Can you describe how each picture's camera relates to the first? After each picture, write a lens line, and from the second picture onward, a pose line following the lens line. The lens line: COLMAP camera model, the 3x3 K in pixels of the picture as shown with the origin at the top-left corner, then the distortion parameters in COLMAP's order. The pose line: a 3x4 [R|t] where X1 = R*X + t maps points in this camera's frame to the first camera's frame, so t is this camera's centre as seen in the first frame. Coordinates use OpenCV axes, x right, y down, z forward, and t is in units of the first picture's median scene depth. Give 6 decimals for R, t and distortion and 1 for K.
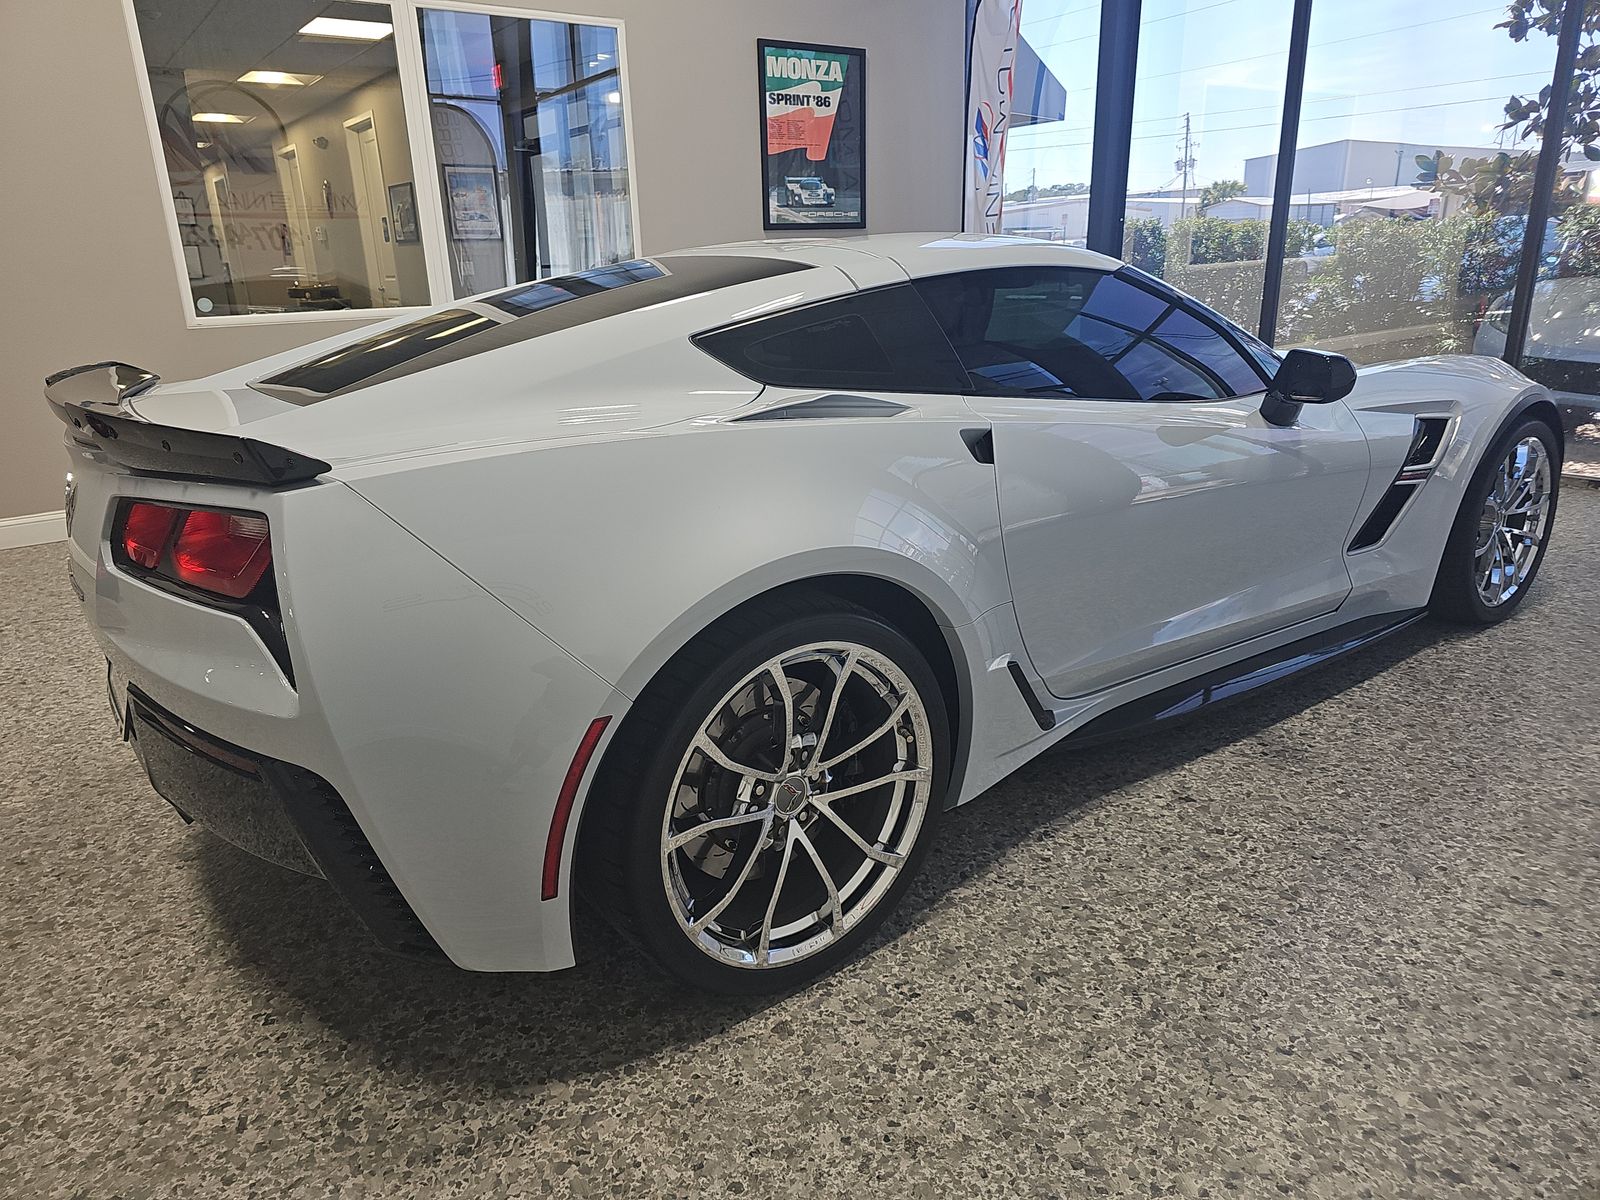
lens RADIAL K [[1054.5, 0, 820.7], [0, 1054.5, 595.0], [0, 0, 1]] dist [0.064239, -0.061923]
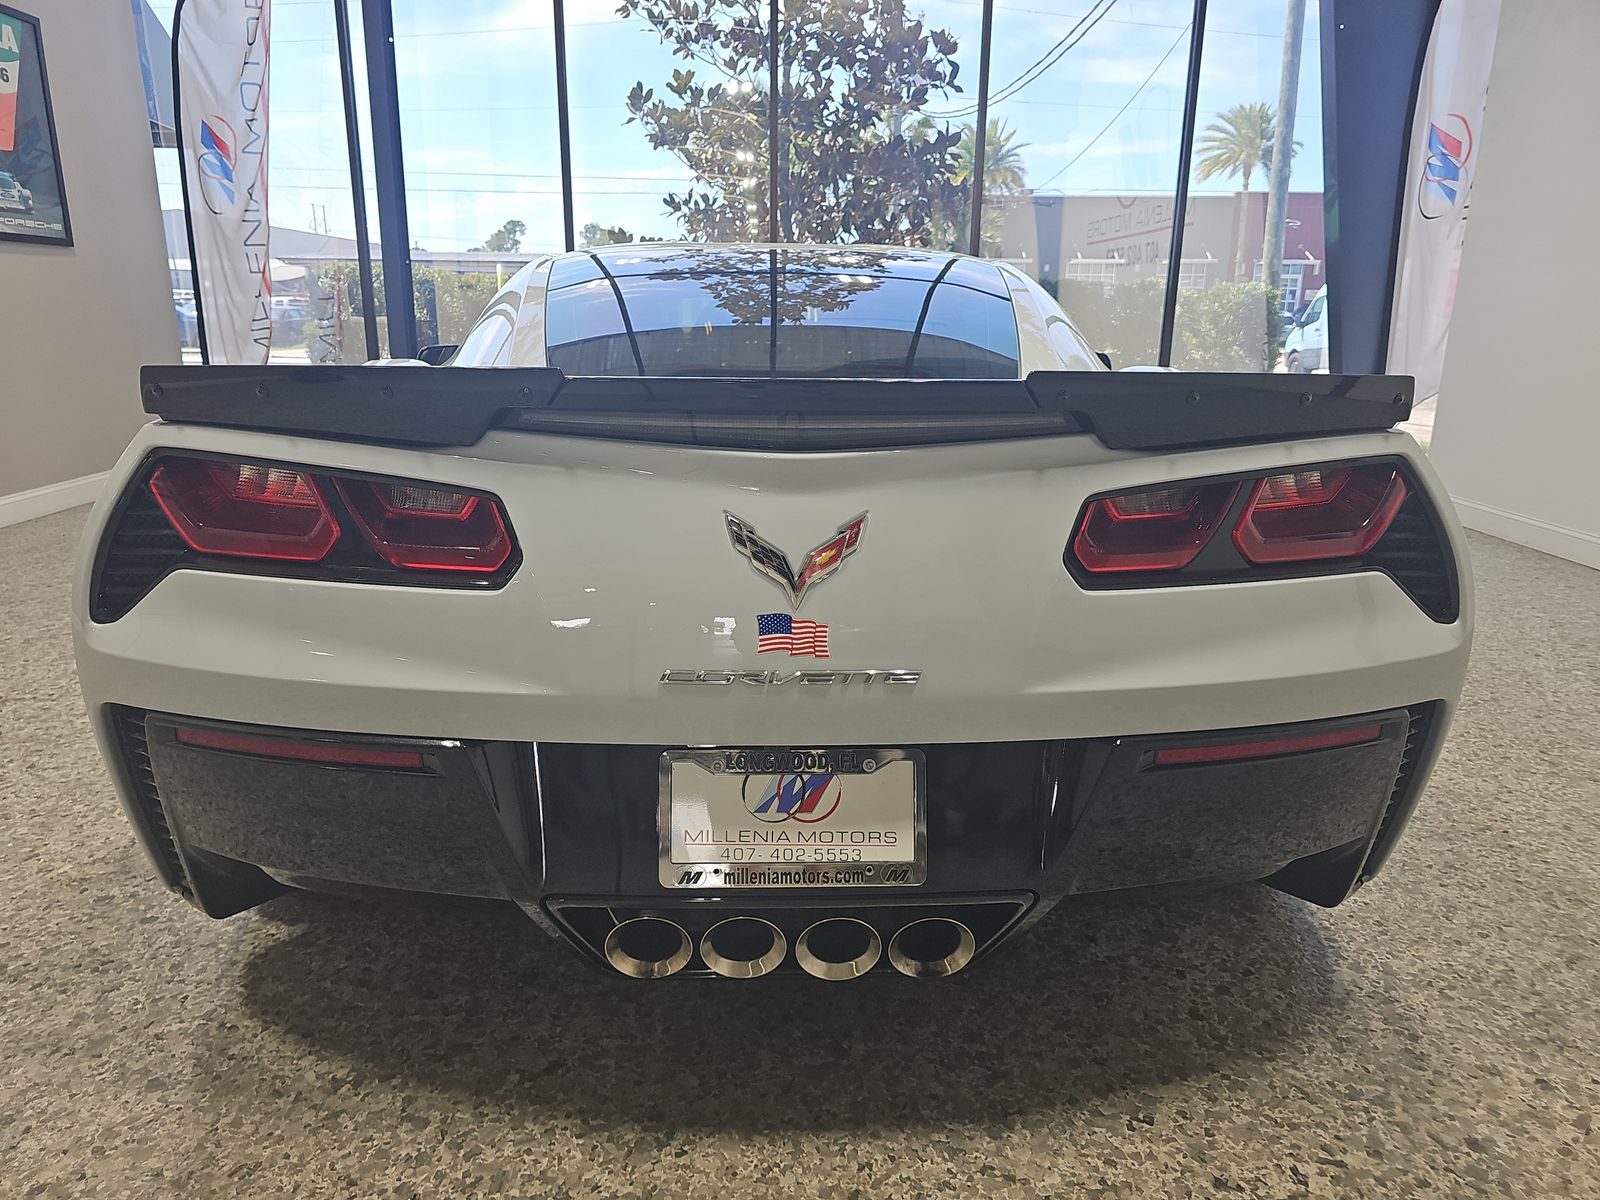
lens RADIAL K [[1054.5, 0, 820.7], [0, 1054.5, 595.0], [0, 0, 1]] dist [0.064239, -0.061923]
pose [[0.561314, -0.178199, 0.808190, -1.106891], [0.233898, 0.970890, 0.051623, -0.071914], [-0.793863, 0.160057, 0.586655, 0.598506]]
